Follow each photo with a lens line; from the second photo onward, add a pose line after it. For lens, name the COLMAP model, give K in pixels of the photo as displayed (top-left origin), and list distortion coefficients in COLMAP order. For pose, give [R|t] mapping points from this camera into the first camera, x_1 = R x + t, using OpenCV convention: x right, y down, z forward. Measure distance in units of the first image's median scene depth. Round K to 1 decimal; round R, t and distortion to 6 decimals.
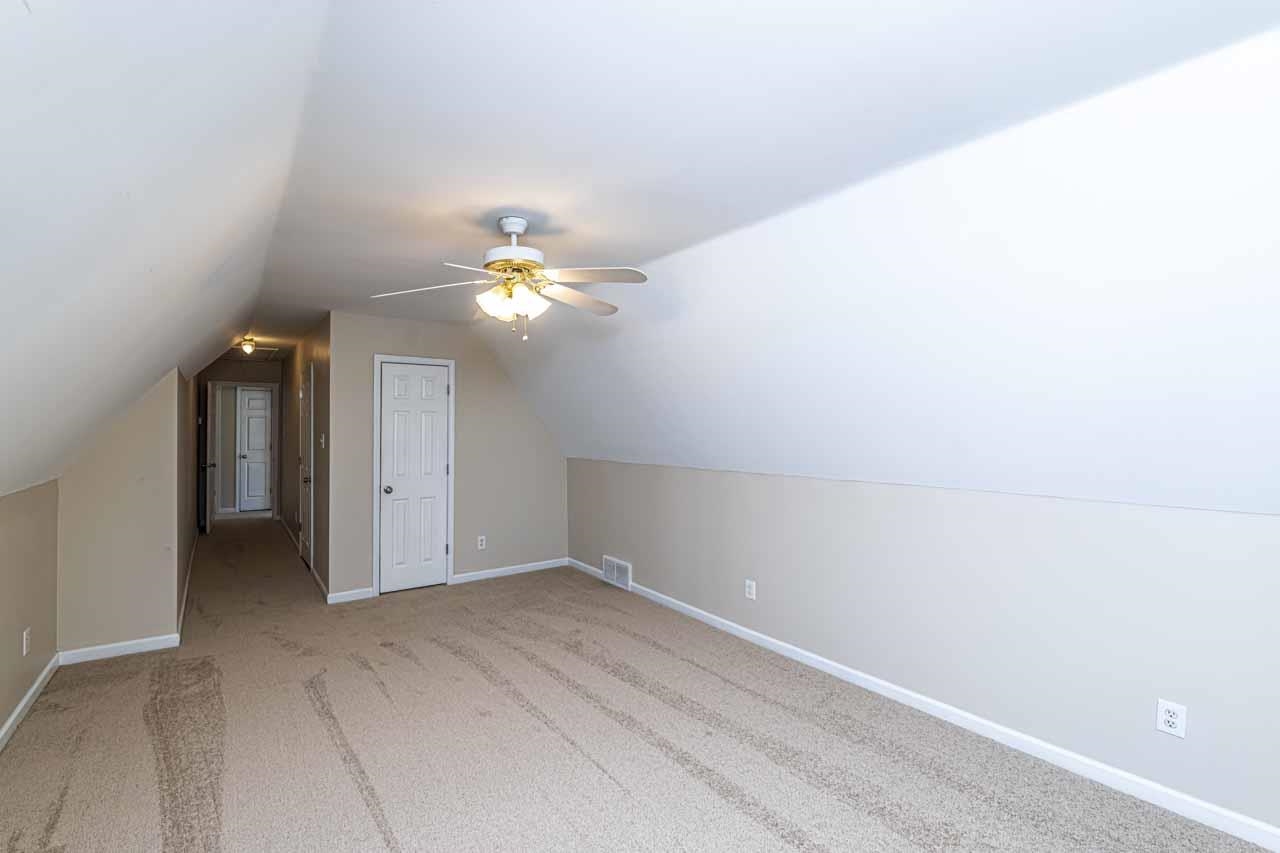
lens RADIAL K [[544.7, 0, 611.2], [0, 544.7, 419.3], [0, 0, 1]] dist [-0.000475, -0.000308]
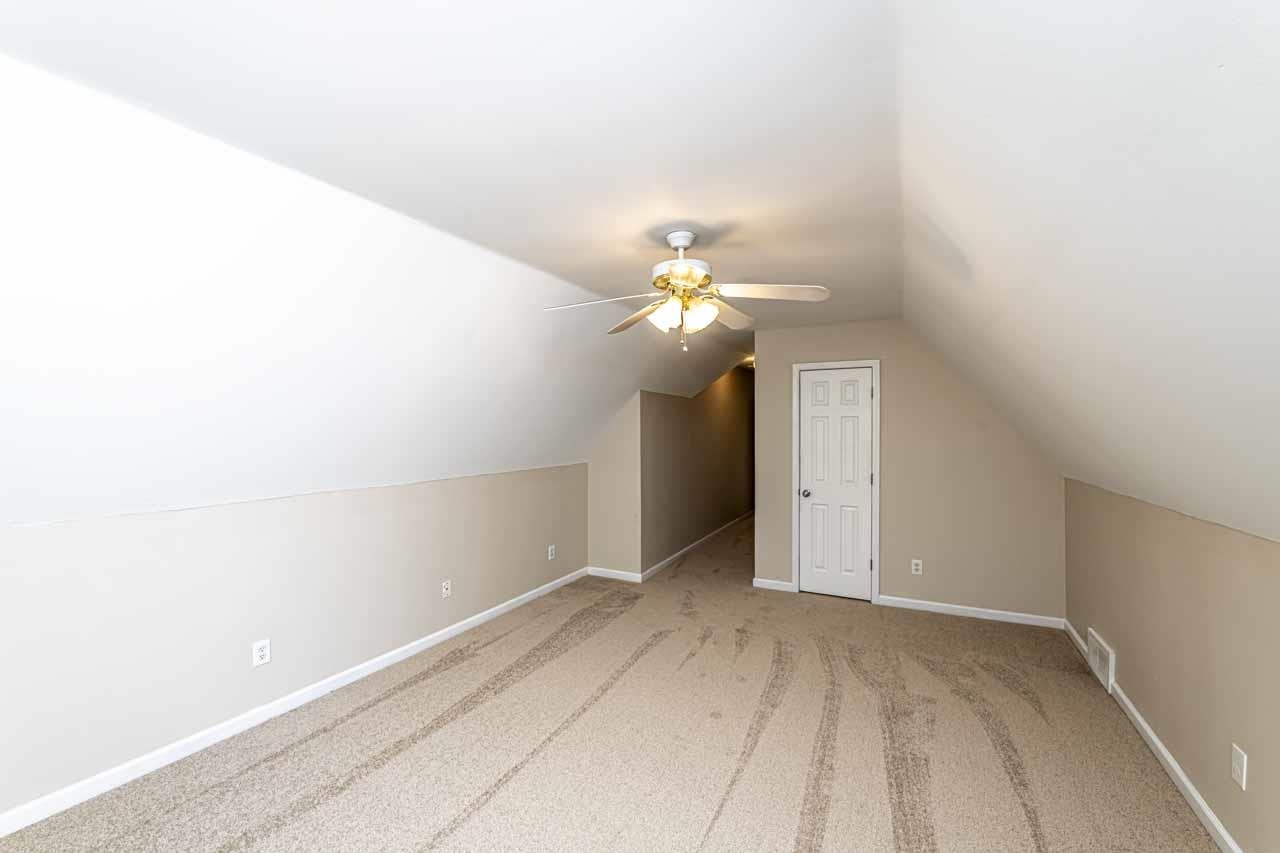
lens RADIAL K [[544.7, 0, 639.0], [0, 544.7, 430.1], [0, 0, 1]] dist [-0.000475, -0.000308]
pose [[0.459018, 0.002562, -0.888423, 0.391611], [0.013294, 0.999864, 0.009752, -0.006129], [0.888327, -0.016287, 0.458922, 0.260087]]
